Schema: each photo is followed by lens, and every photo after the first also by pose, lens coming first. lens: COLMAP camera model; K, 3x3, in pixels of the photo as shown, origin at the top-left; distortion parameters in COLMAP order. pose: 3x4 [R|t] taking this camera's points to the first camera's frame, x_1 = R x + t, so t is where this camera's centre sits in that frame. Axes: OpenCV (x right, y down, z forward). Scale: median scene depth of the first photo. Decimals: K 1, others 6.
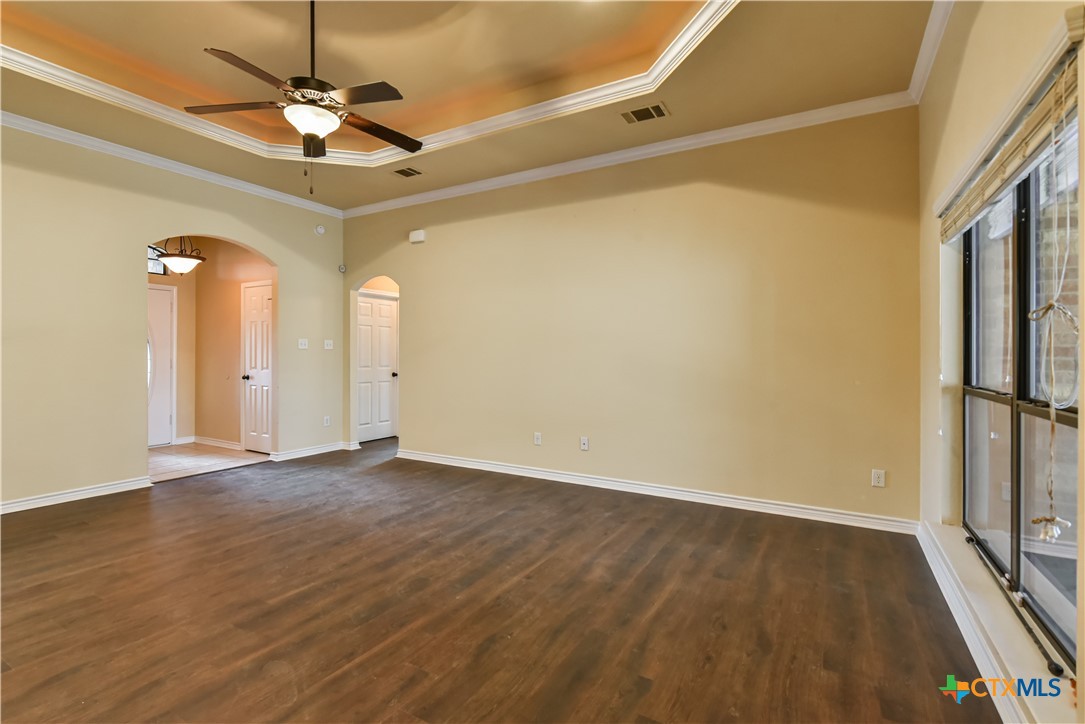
lens RADIAL K [[494.6, 0, 523.1], [0, 494.6, 354.7], [0, 0, 1]] dist [0.002237, -0.000654]
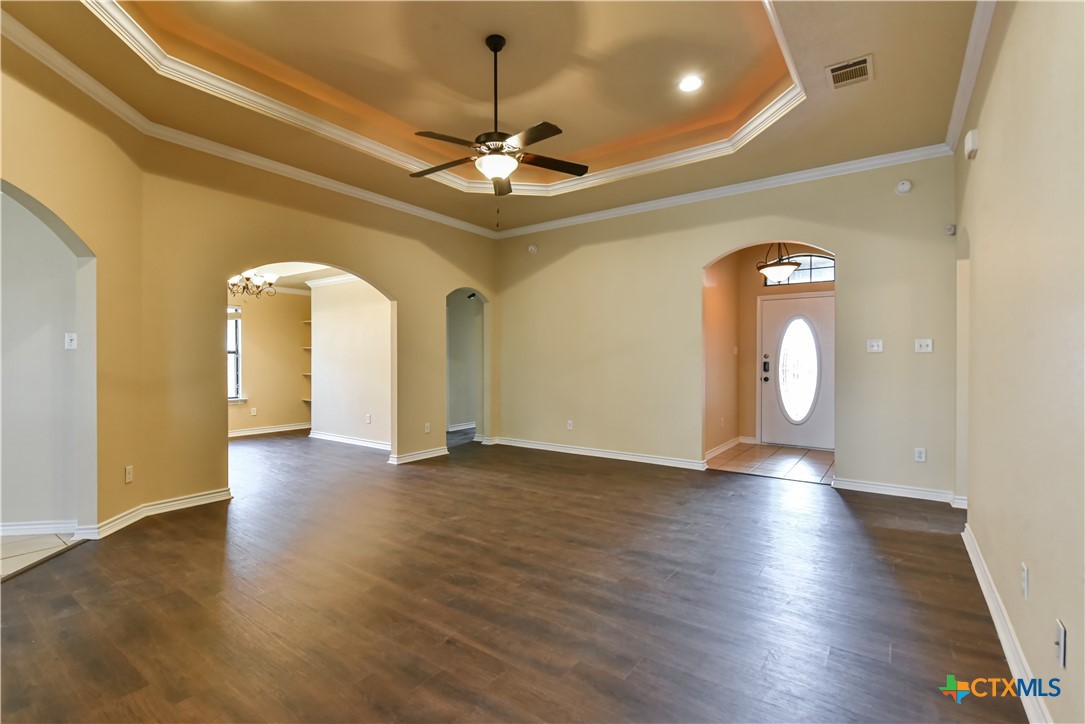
lens RADIAL K [[494.6, 0, 543.8], [0, 494.6, 360.6], [0, 0, 1]] dist [0.002237, -0.000654]
pose [[-0.062485, 0.002788, -0.998042, 0.693841], [-0.001628, 0.999994, 0.002895, -0.000714], [0.998045, 0.001806, -0.062480, 1.053341]]
